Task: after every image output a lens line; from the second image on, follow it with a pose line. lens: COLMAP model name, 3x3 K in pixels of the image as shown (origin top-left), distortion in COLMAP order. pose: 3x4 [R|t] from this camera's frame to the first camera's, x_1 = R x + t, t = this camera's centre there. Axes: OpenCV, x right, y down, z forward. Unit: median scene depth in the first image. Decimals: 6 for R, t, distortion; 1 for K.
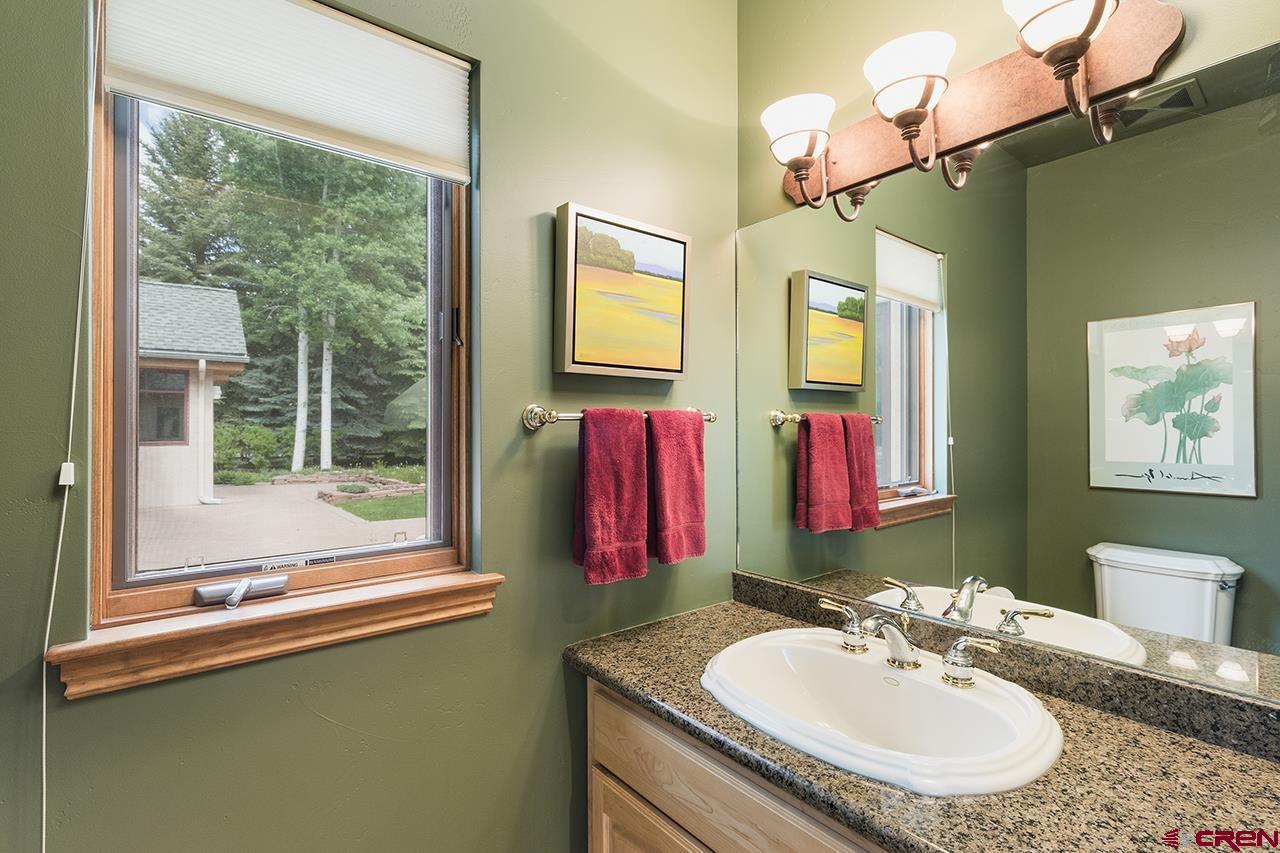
lens RADIAL K [[588.7, 0, 627.9], [0, 588.7, 427.1], [0, 0, 1]] dist [0.002705, -0.000811]
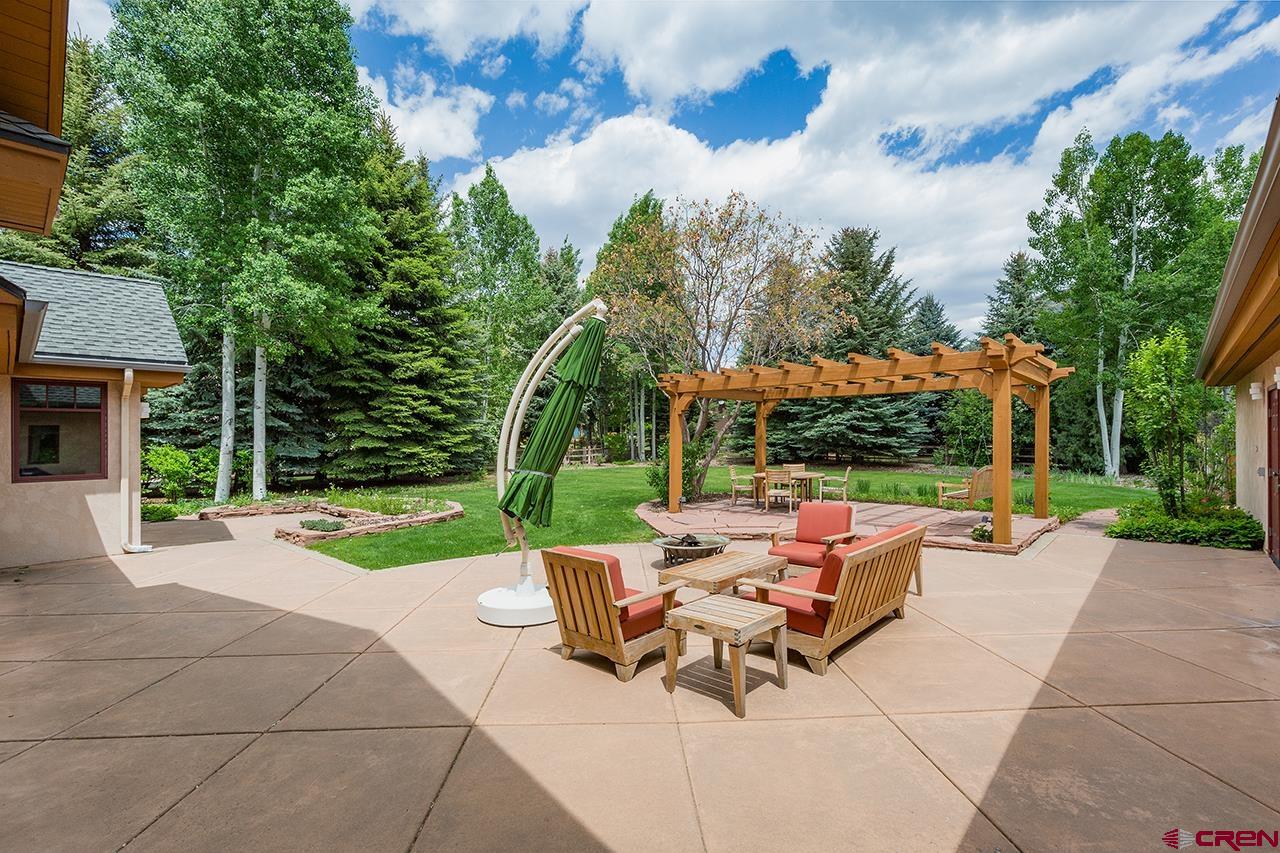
lens RADIAL K [[588.7, 0, 643.2], [0, 588.7, 436.3], [0, 0, 1]] dist [0.002705, -0.000811]
pose [[0.987012, -0.008976, 0.160396, -0.100558], [0.009442, 0.999953, -0.002142, -0.009714], [-0.160369, 0.003629, 0.987050, 0.069622]]
